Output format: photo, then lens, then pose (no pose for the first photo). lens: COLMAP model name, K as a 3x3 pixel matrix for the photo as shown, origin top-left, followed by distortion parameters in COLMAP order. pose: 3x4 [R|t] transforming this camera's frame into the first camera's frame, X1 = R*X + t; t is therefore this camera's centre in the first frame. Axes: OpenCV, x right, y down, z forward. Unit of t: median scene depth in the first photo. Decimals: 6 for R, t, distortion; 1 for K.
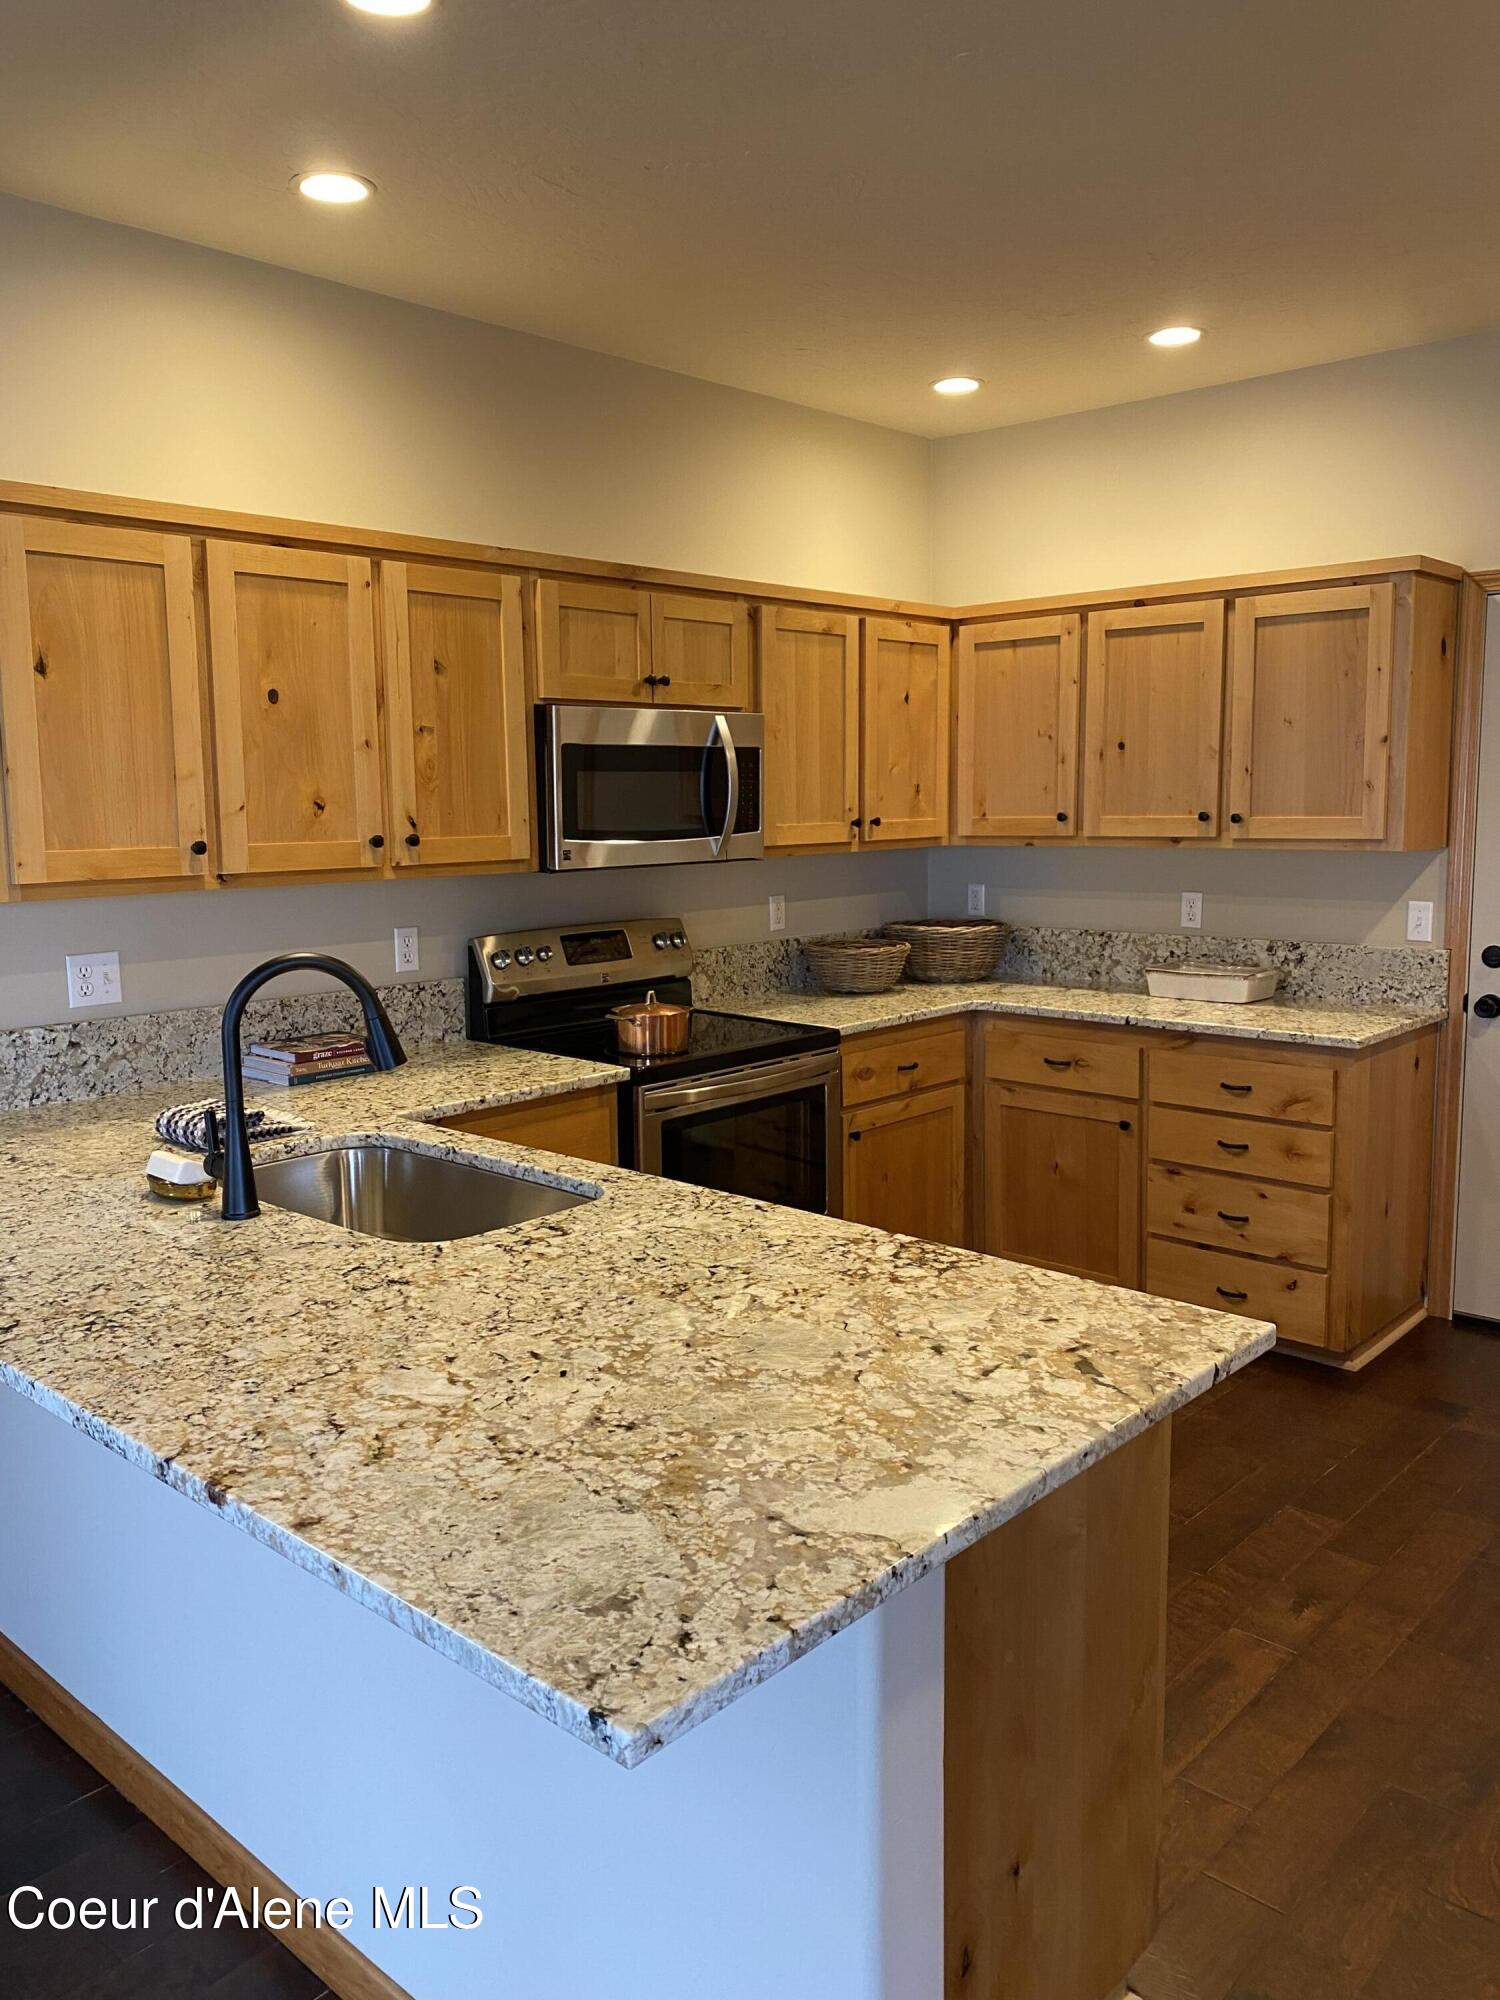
lens RADIAL K [[1509.2, 0, 747.4], [0, 1509.2, 979.1], [0, 0, 1]] dist [0.161906, -0.460322]
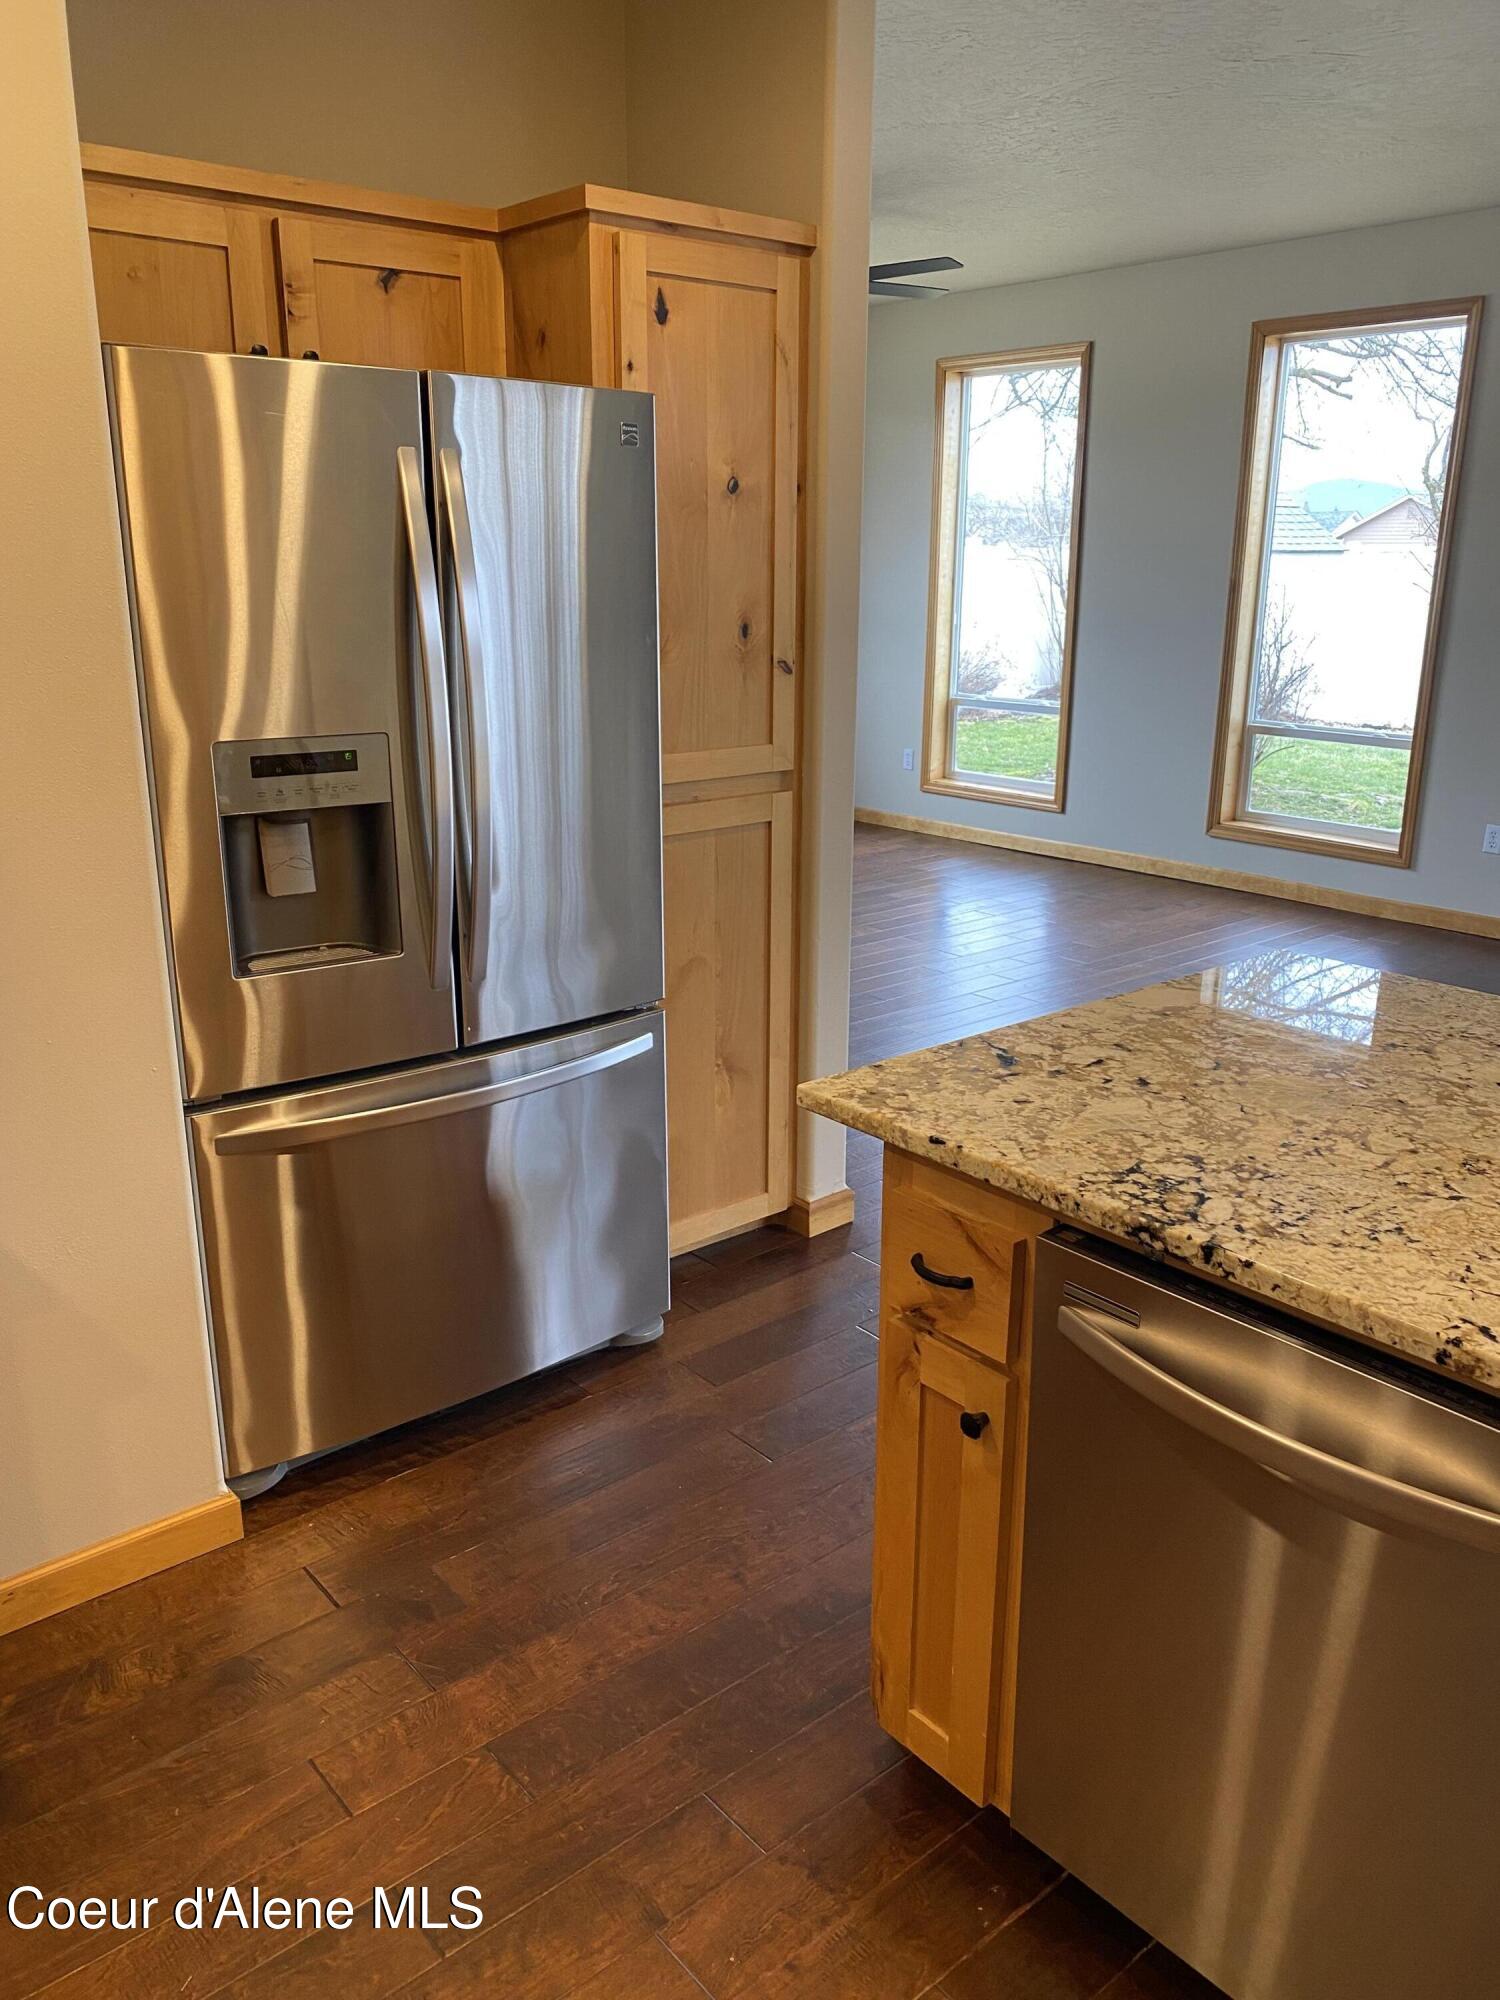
lens RADIAL K [[1516.4, 0, 747.5], [0, 1516.4, 1009.3], [0, 0, 1]] dist [0.075461, -0.220903]
pose [[-0.992113, -0.028063, 0.122166, 0.143059], [0.023673, 0.915127, 0.402471, -0.121885], [-0.123092, 0.402189, -0.907245, 1.047764]]
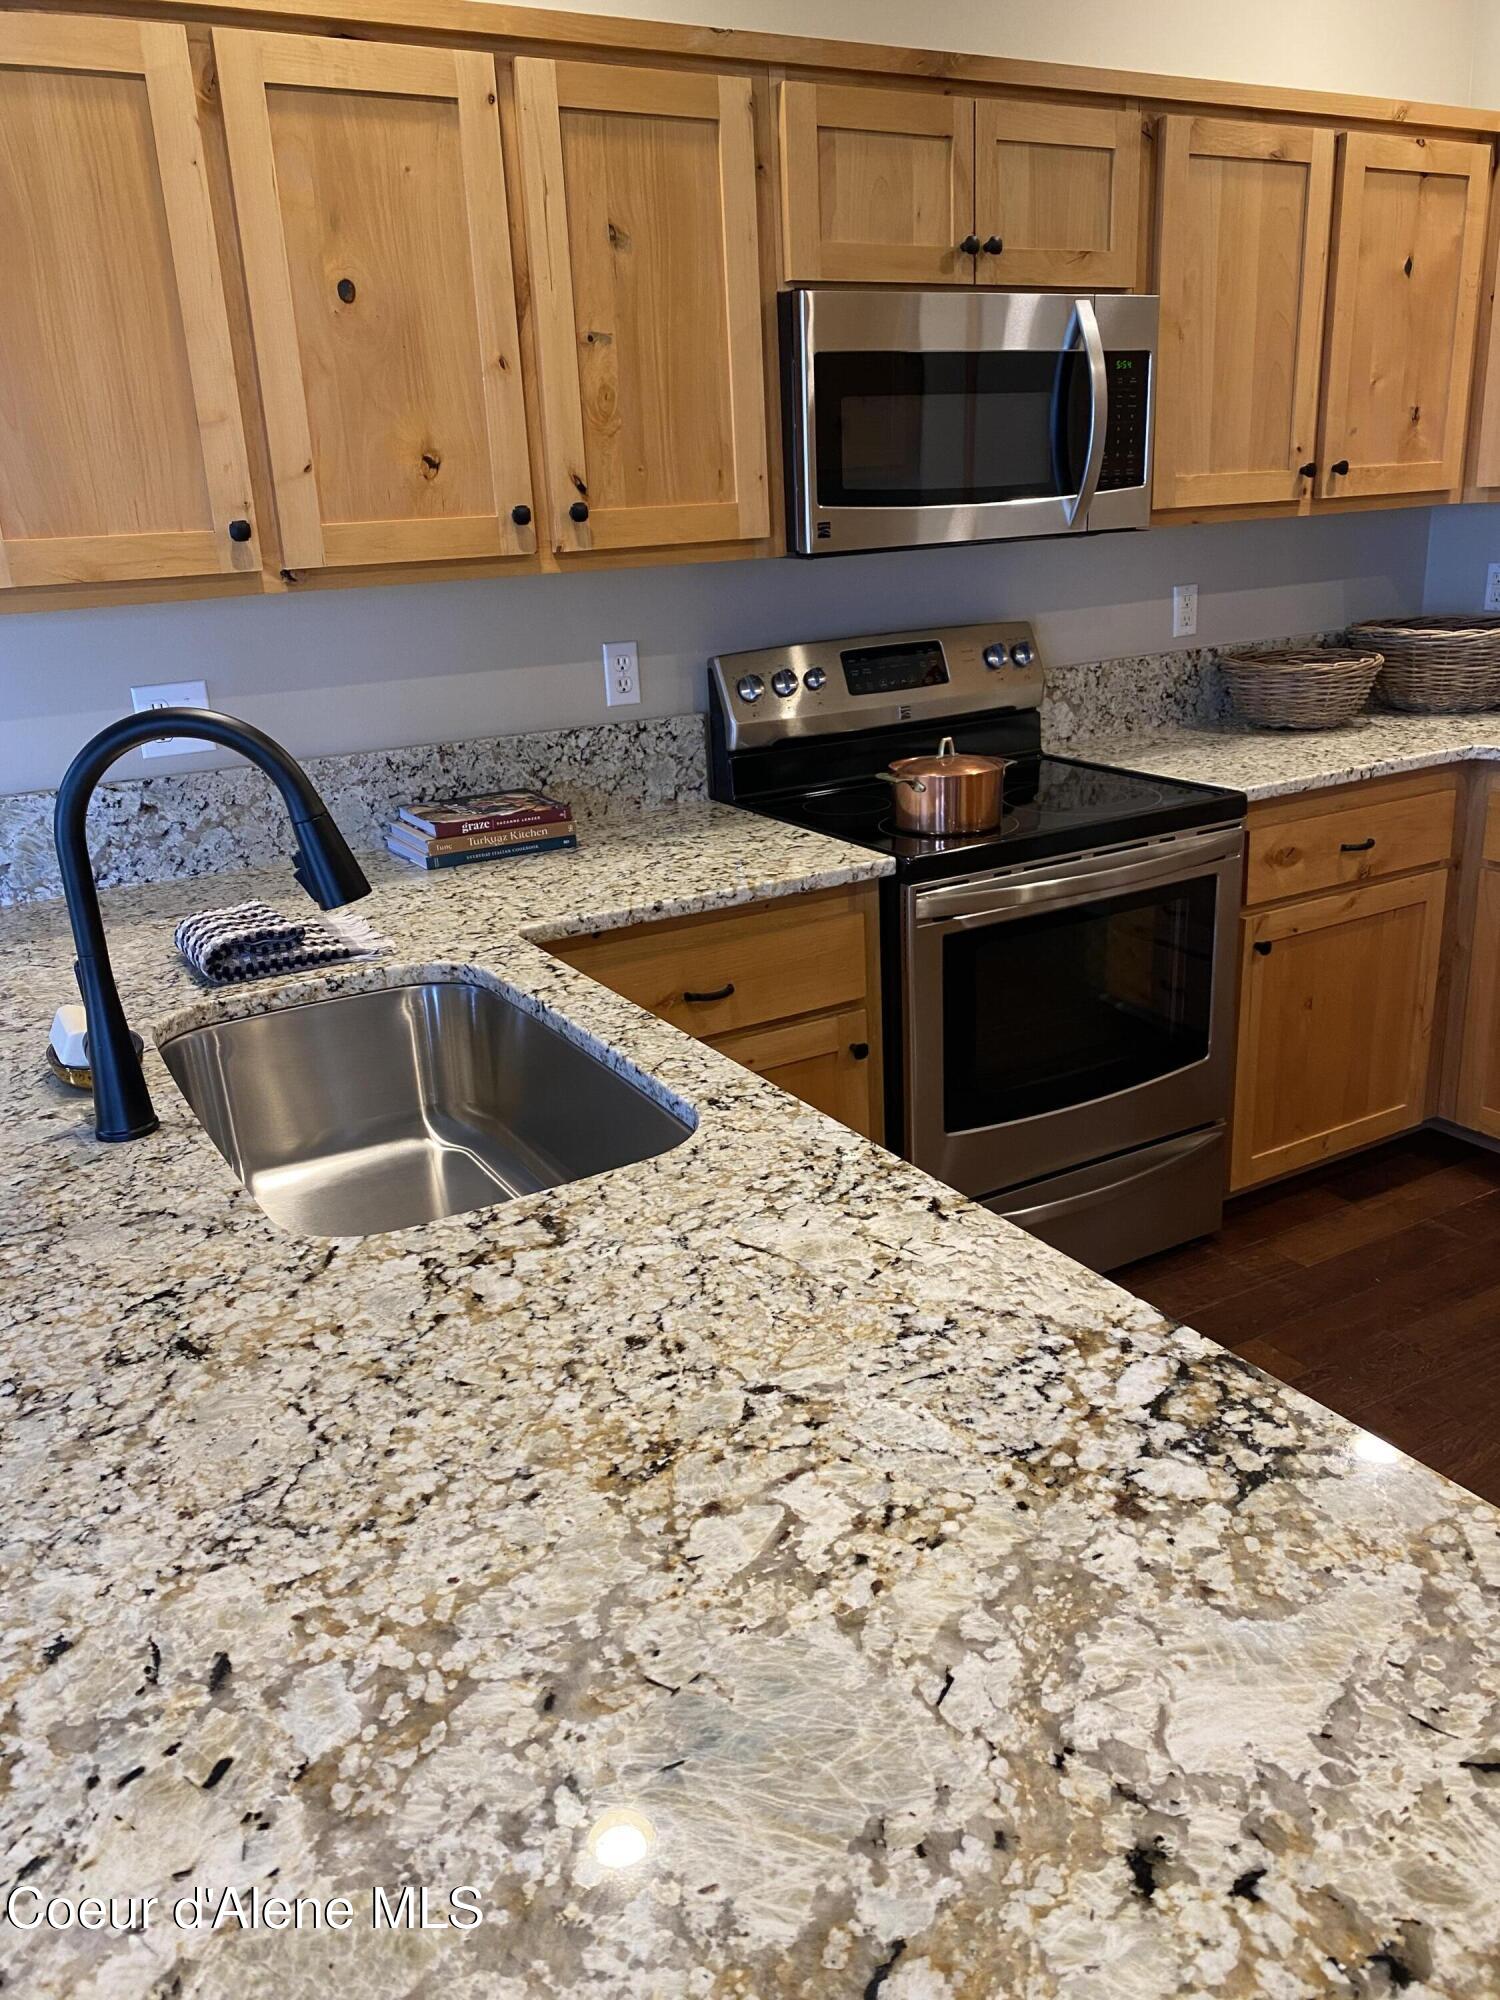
lens RADIAL K [[1526.8, 0, 763.0], [0, 1526.8, 994.9], [0, 0, 1]] dist [0.029682, -0.036823]
pose [[0.956210, 0.061345, -0.286180, 0.069485], [-0.001621, 0.978883, 0.204414, -0.021521], [0.292676, -0.194999, 0.936117, 0.356399]]
